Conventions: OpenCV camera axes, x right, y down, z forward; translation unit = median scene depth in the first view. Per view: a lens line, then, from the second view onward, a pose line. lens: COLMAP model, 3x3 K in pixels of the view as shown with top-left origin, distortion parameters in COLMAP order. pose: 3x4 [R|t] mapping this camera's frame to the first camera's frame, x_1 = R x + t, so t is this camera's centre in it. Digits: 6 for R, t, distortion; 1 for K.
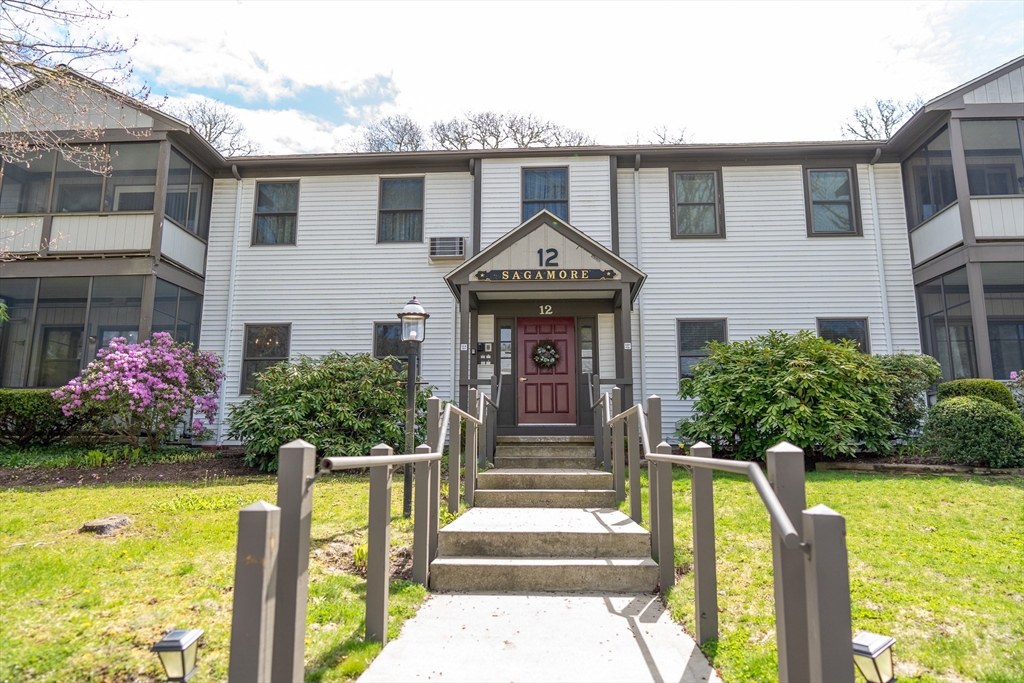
lens RADIAL K [[678.6, 0, 515.6], [0, 678.6, 339.0], [0, 0, 1]] dist [-0.003059, 0.003782]
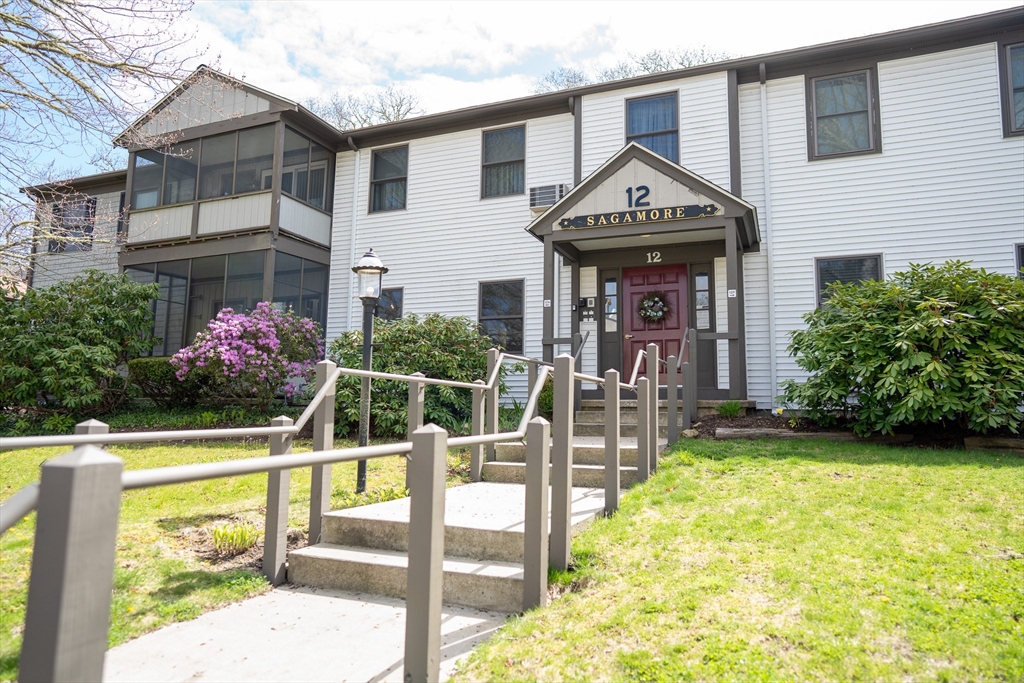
lens RADIAL K [[674.6, 0, 513.4], [0, 674.6, 334.4], [0, 0, 1]] dist [-0.043811, 0.054792]
pose [[0.943996, -0.028504, -0.328725, 0.176010], [0.045694, 0.997956, 0.044684, 0.010912], [0.326779, -0.057202, 0.943368, 0.121095]]
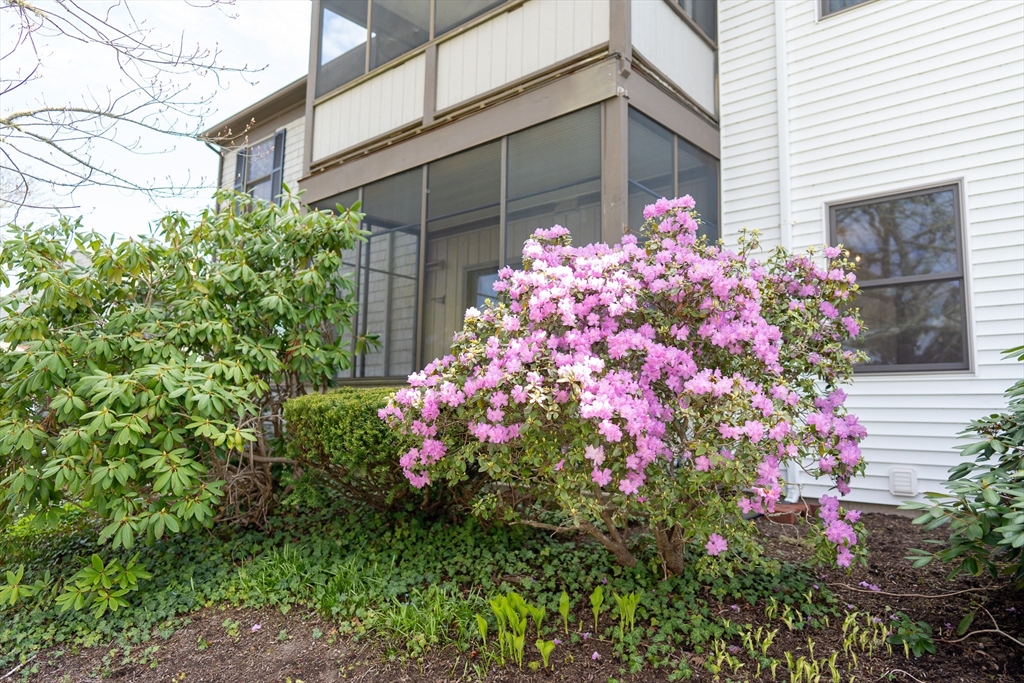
lens RADIAL K [[678.6, 0, 515.6], [0, 678.6, 339.0], [0, 0, 1]] dist [-0.003059, 0.003782]
pose [[0.797549, -0.054545, -0.600784, -0.358554], [0.092463, 0.995189, 0.032393, 0.033925], [0.596127, -0.081385, 0.798755, 0.643831]]
